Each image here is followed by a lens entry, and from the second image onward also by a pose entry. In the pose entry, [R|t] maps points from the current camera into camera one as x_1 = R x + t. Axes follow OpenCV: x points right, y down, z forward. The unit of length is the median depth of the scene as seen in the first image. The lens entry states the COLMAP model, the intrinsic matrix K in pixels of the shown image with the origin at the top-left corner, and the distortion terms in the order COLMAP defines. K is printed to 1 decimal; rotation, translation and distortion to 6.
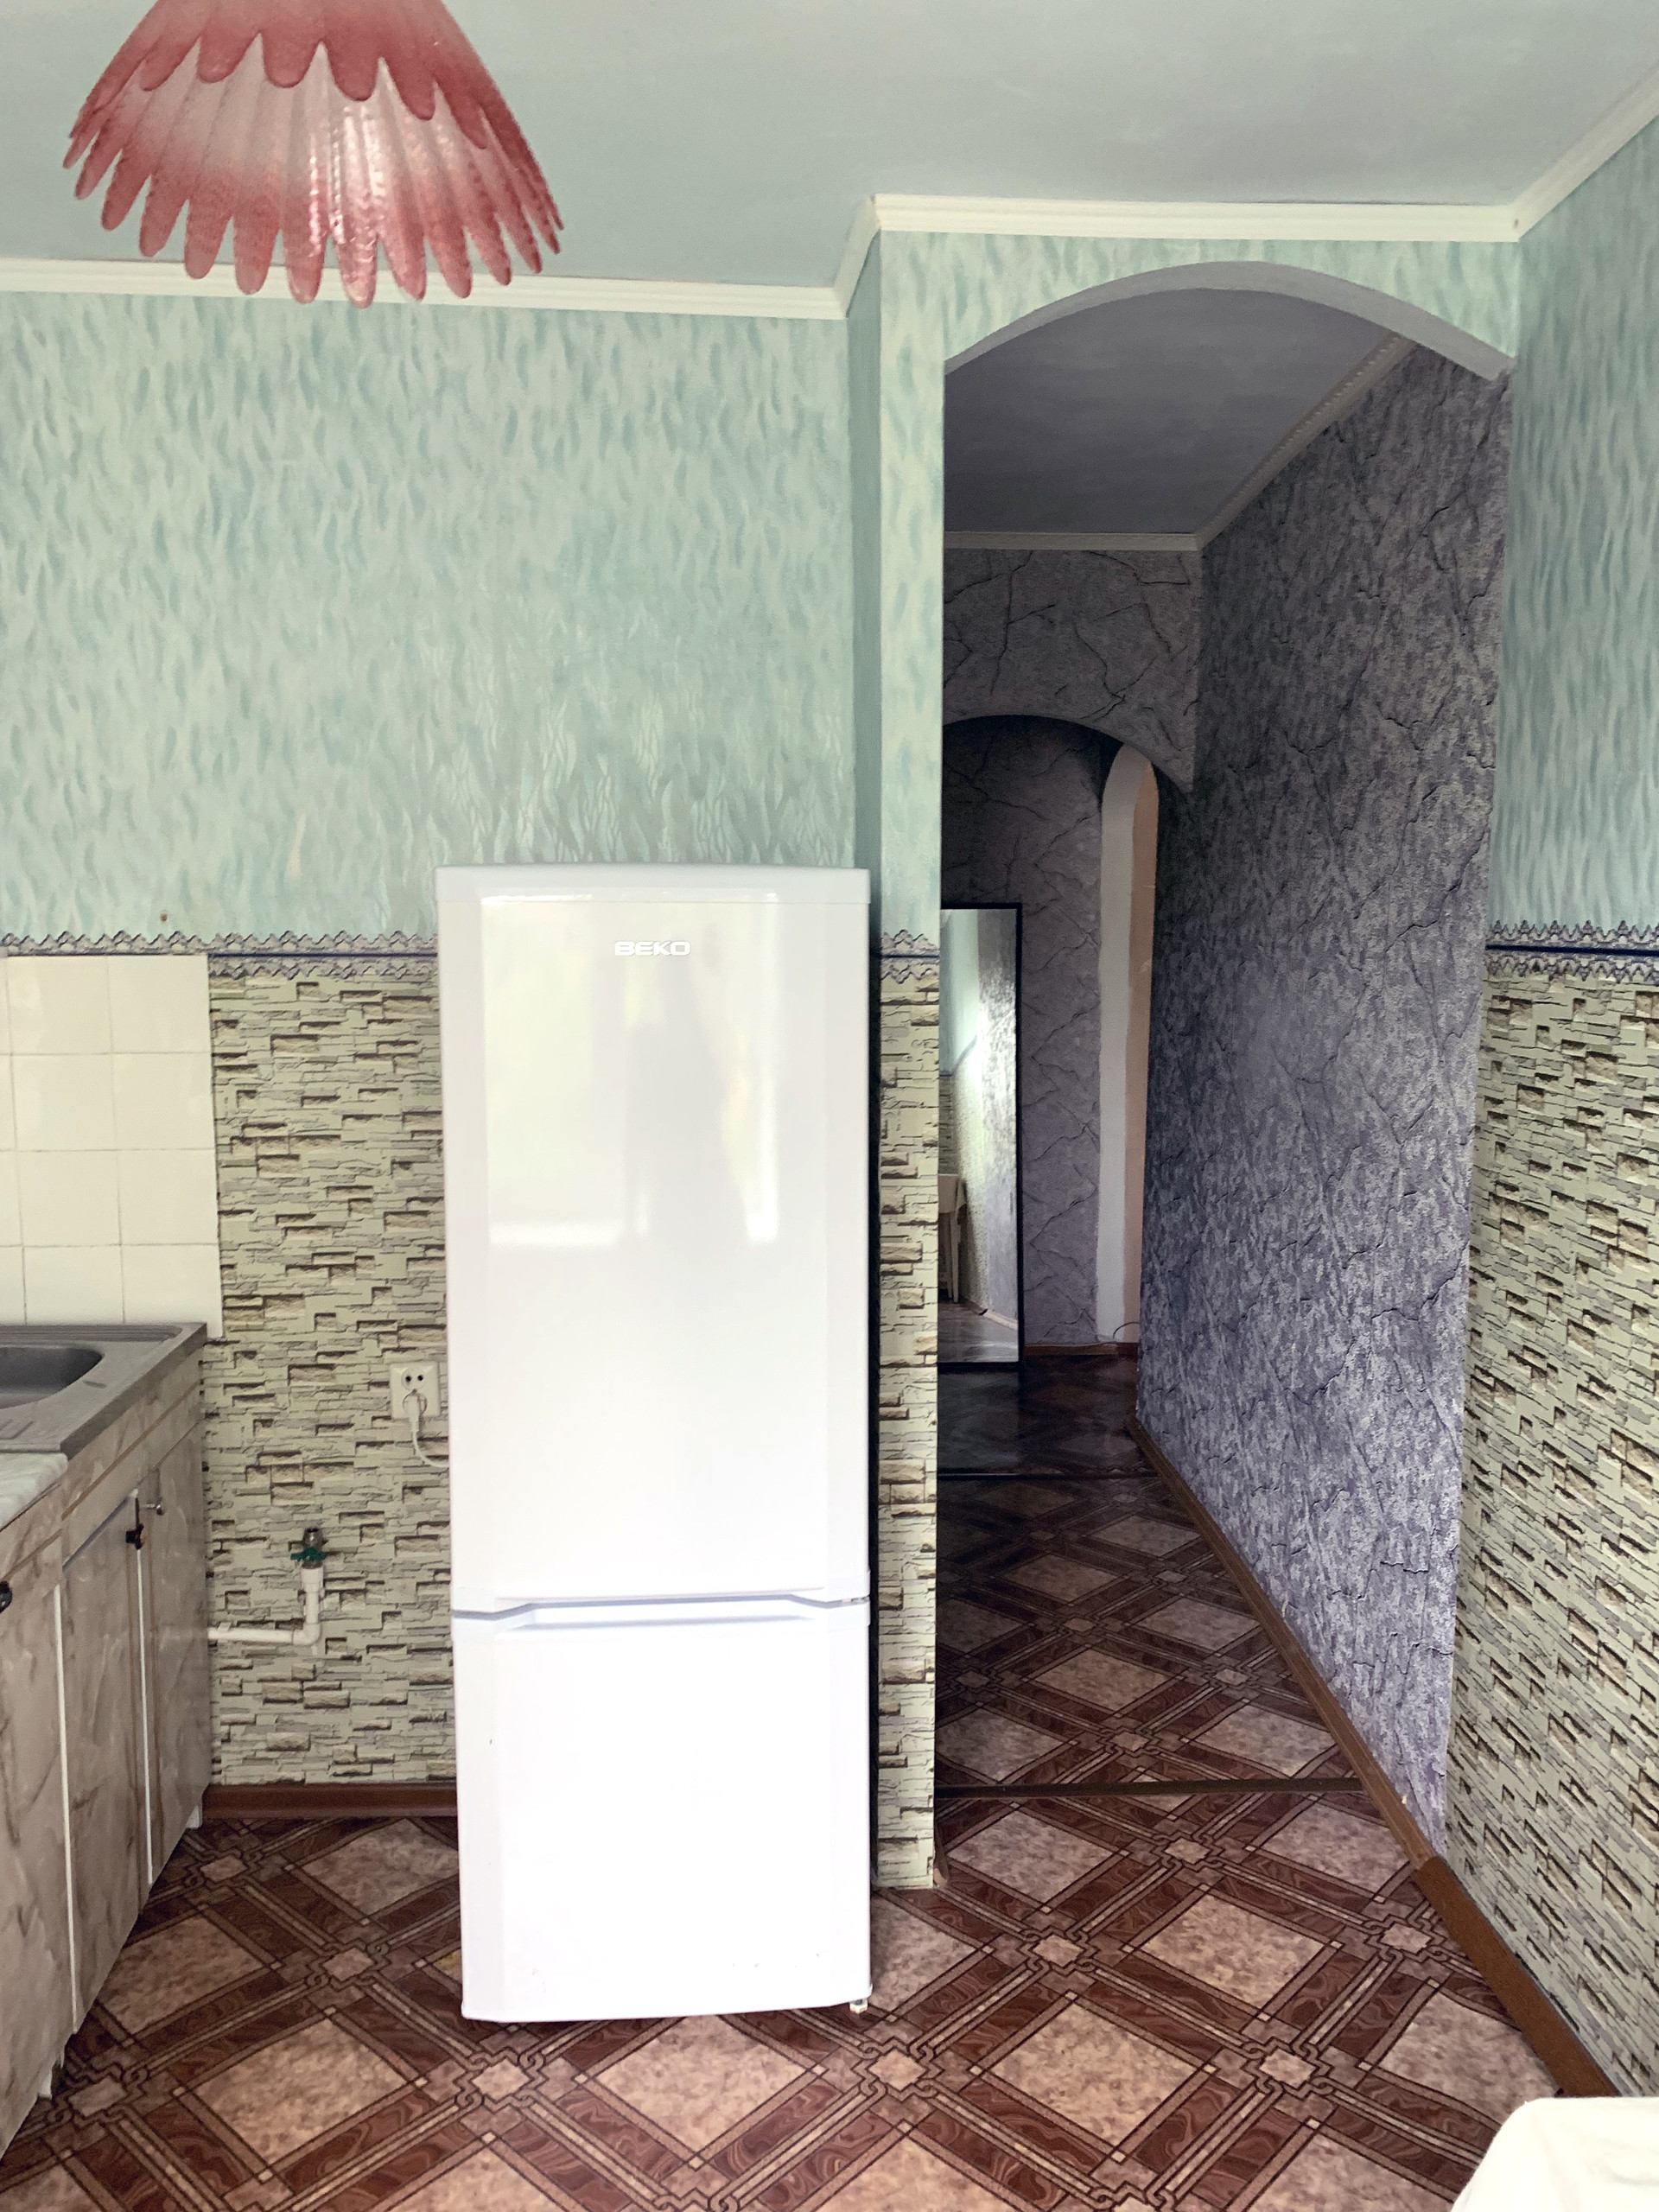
lens RADIAL K [[1717.9, 0, 824.8], [0, 1717.9, 1126.6], [0, 0, 1]] dist [0.016326, -0.011569]
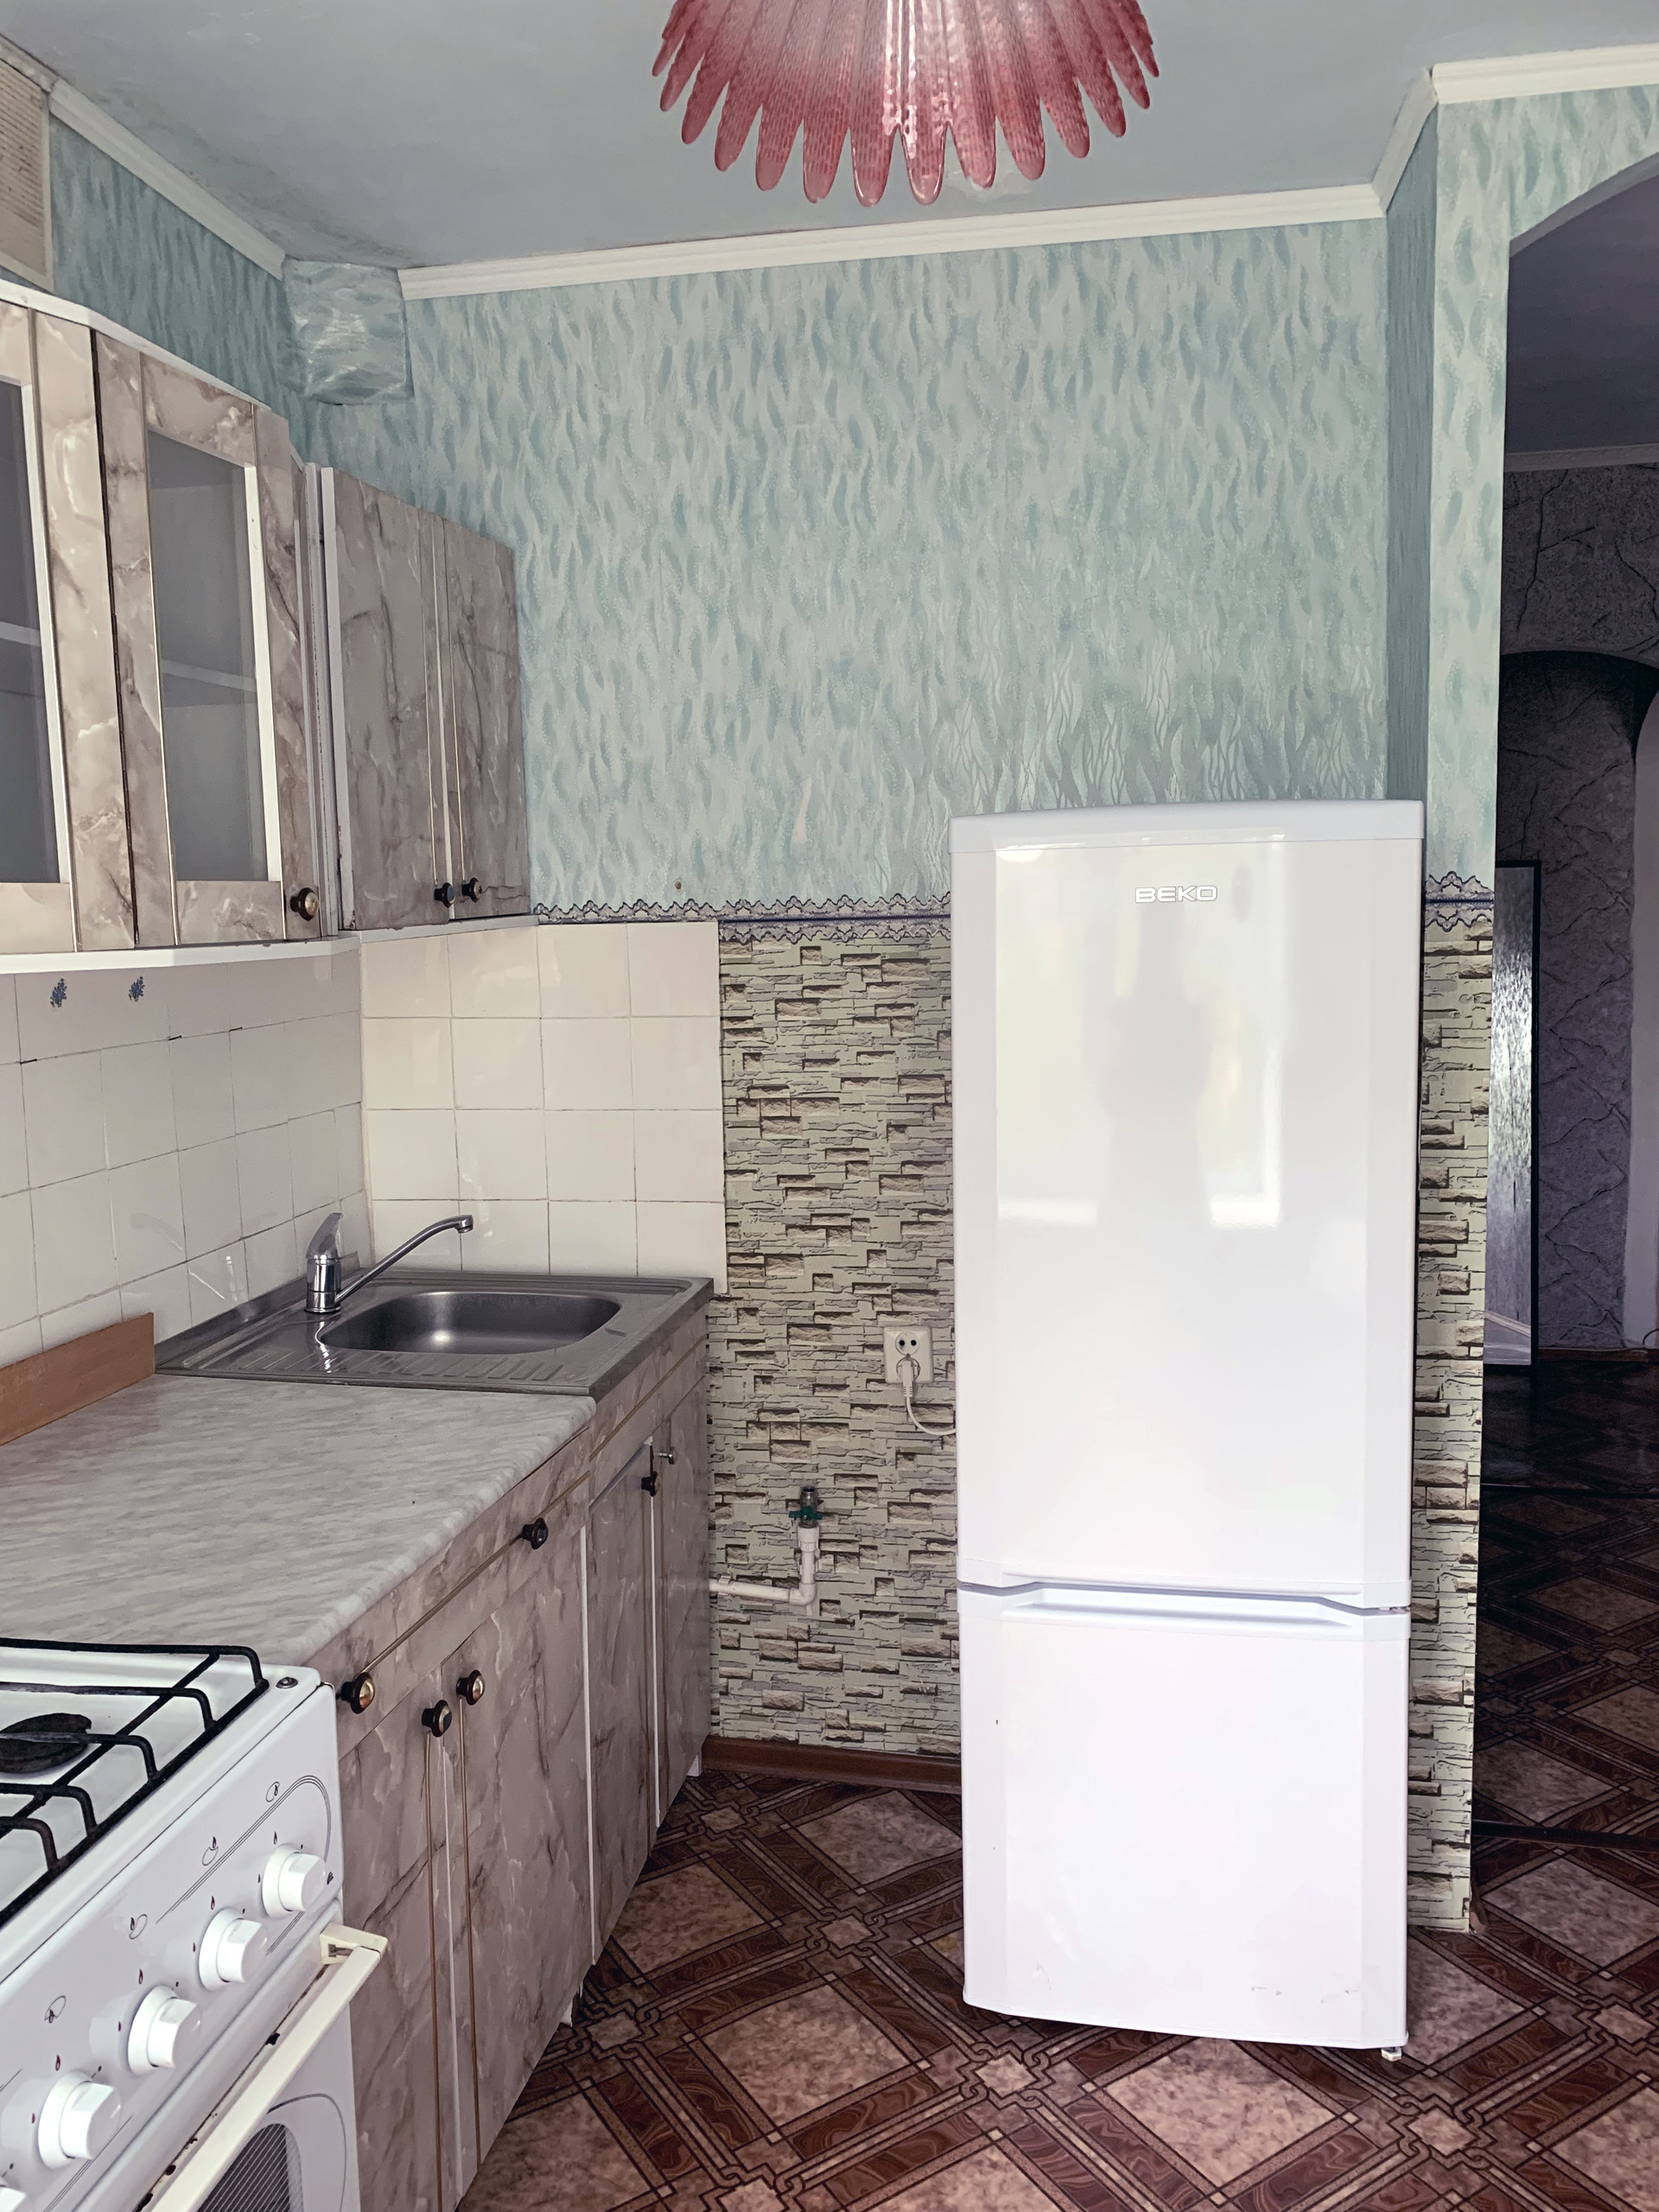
lens RADIAL K [[1714.3, 0, 827.2], [0, 1714.3, 1104.4], [0, 0, 1]] dist [0.024016, -0.021248]
pose [[0.967698, 0.009589, -0.251931, -0.039836], [-0.011015, 0.999930, -0.004253, 0.014025], [0.251873, 0.006891, 0.967736, 0.035066]]
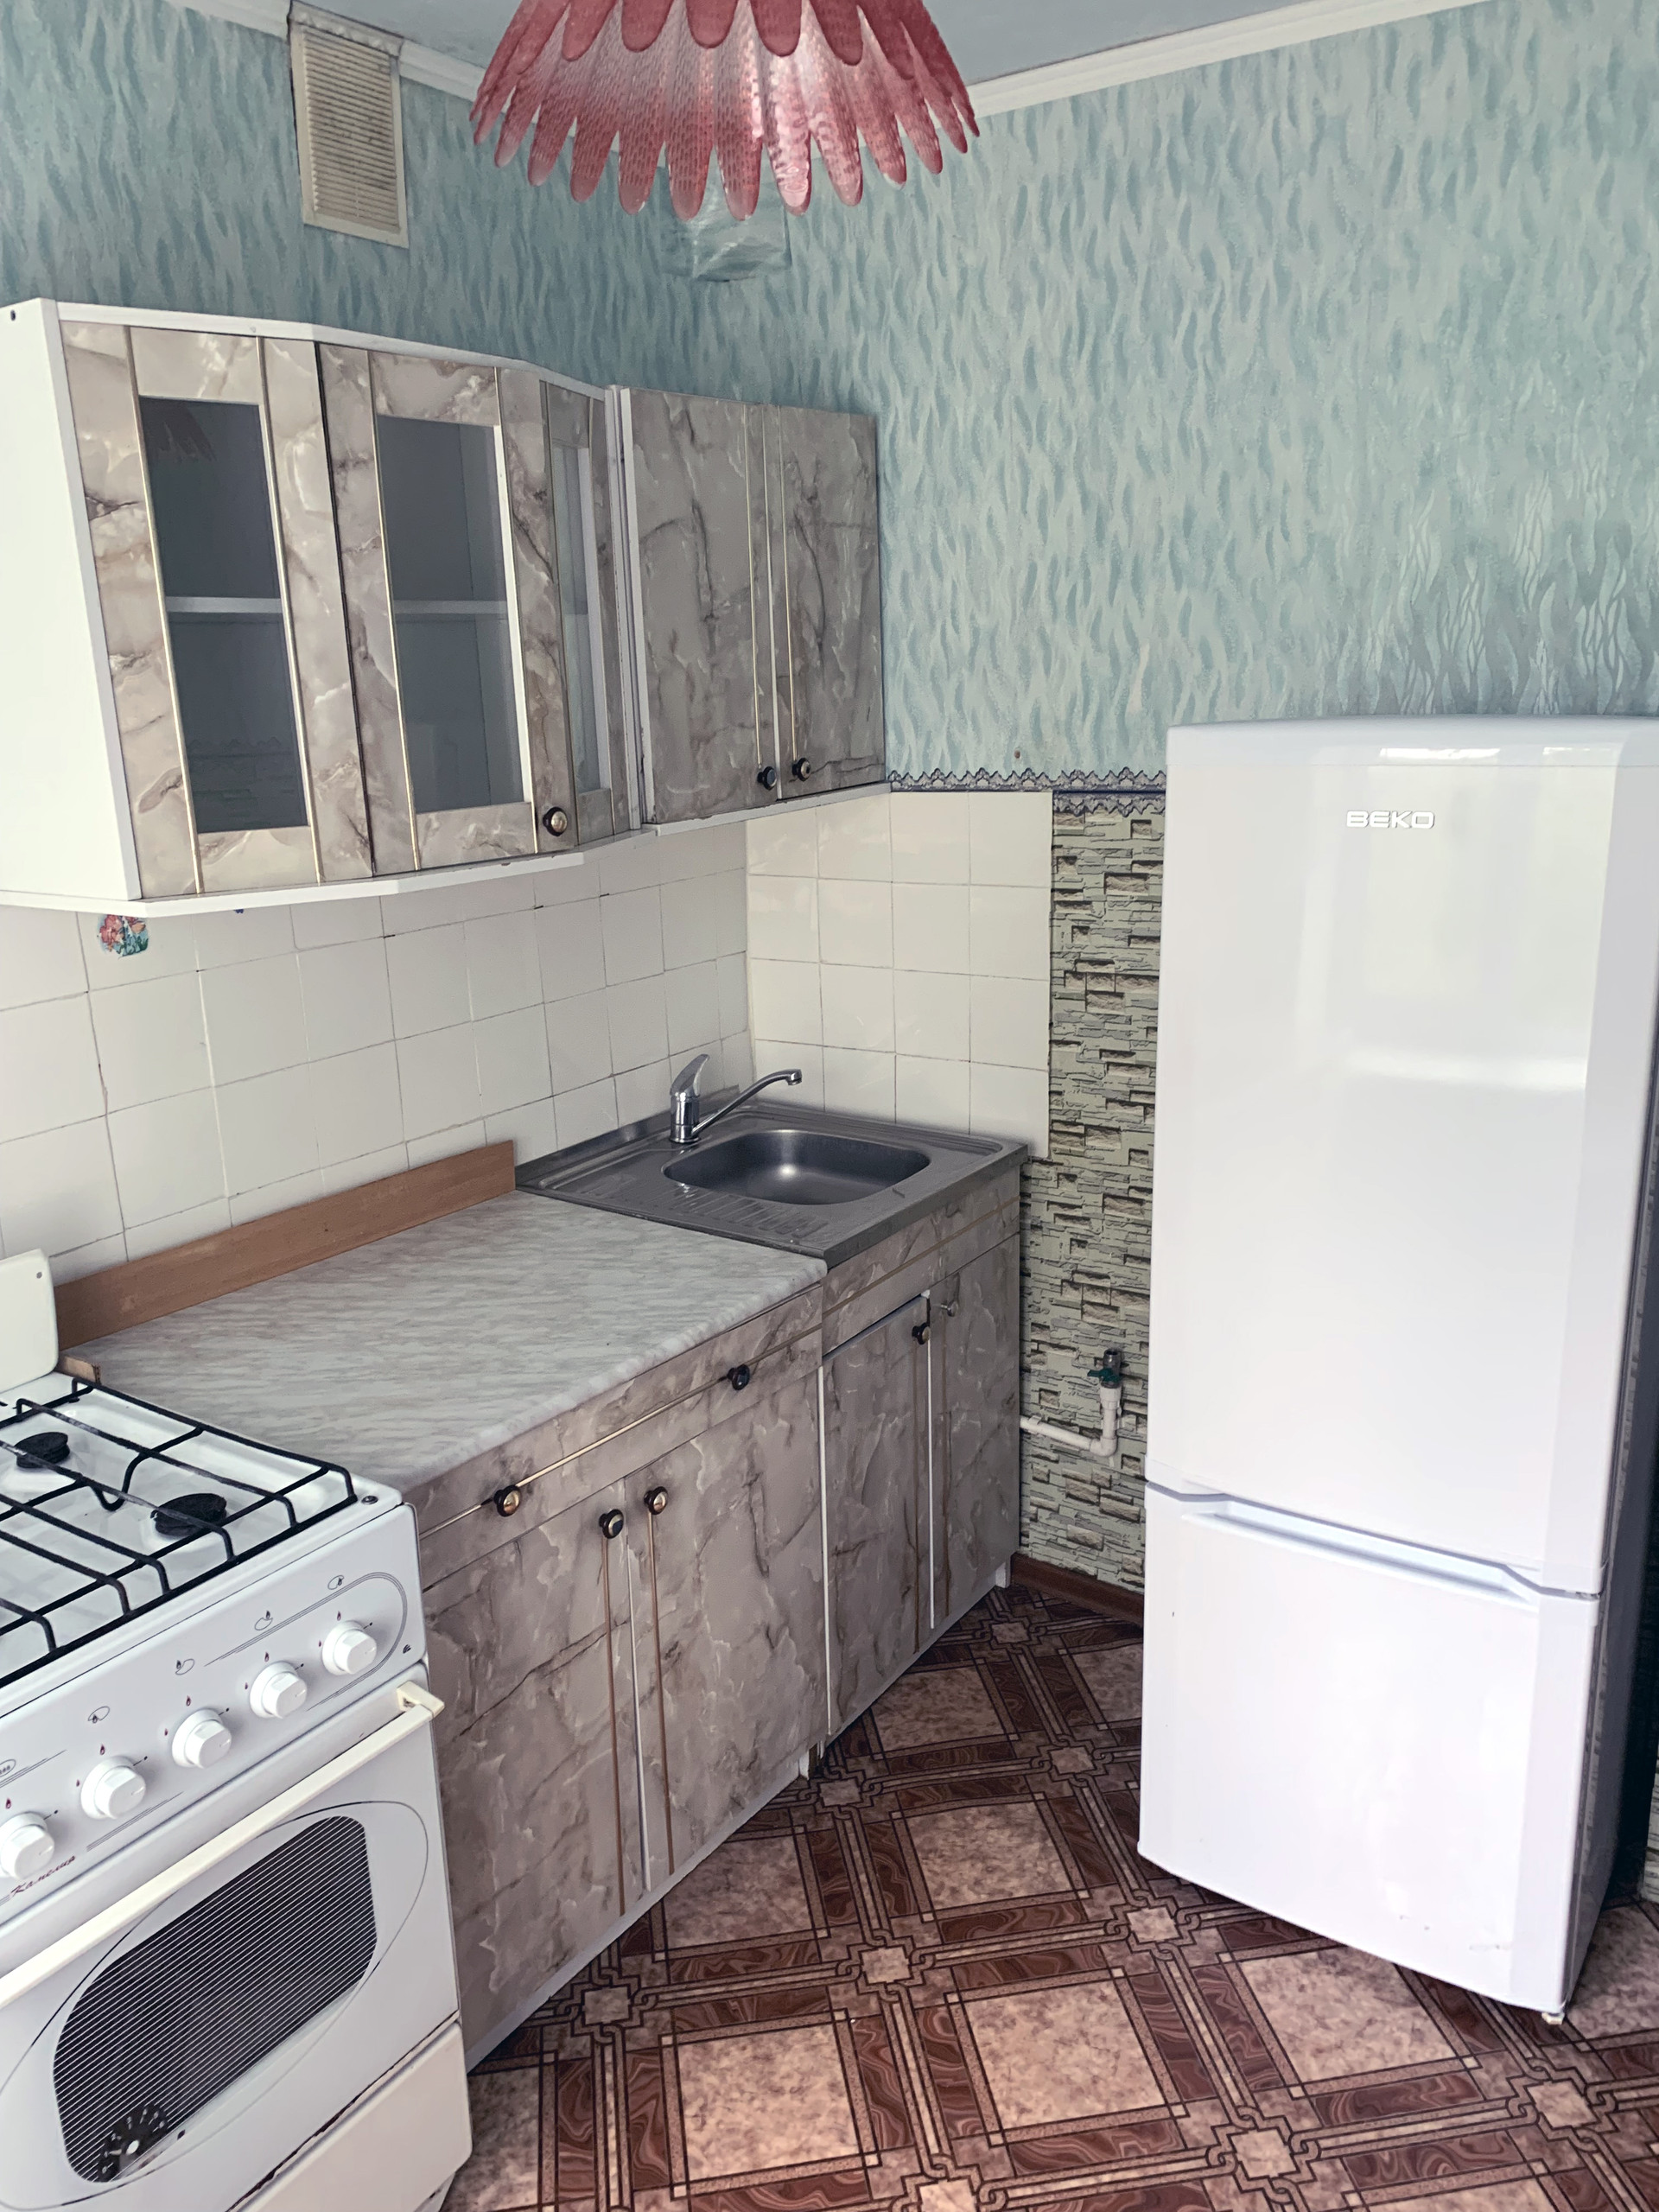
lens RADIAL K [[1708.7, 0, 797.8], [0, 1708.7, 1132.2], [0, 0, 1]] dist [0.025765, -0.022556]
pose [[0.777307, 0.139187, -0.613532, 0.180469], [-0.042743, 0.984650, 0.169227, -0.068081], [0.627668, -0.105317, 0.771324, 0.104389]]
